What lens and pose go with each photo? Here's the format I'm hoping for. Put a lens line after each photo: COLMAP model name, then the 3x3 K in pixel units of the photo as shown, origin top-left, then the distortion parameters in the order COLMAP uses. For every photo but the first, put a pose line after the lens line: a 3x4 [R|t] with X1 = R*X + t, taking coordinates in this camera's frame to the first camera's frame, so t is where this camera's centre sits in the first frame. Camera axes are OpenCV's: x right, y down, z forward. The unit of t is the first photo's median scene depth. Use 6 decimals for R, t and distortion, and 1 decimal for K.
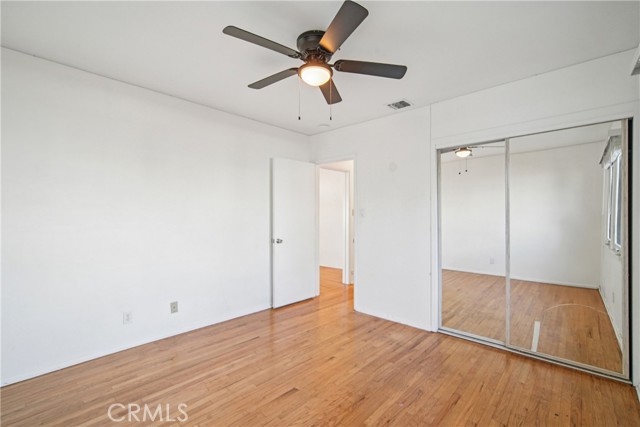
lens RADIAL K [[282.2, 0, 320.0], [0, 282.2, 213.5], [0, 0, 1]] dist [0.009817, 0.000154]
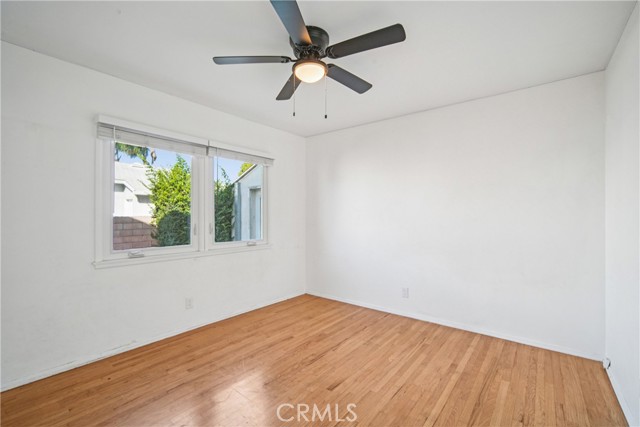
lens RADIAL K [[282.2, 0, 320.0], [0, 282.2, 213.5], [0, 0, 1]] dist [0.009817, 0.000154]
pose [[-0.997616, -0.002192, -0.068968, 0.014125], [-0.001011, 0.999852, -0.017150, 0.019723], [0.068995, -0.017039, -0.997471, 1.664200]]
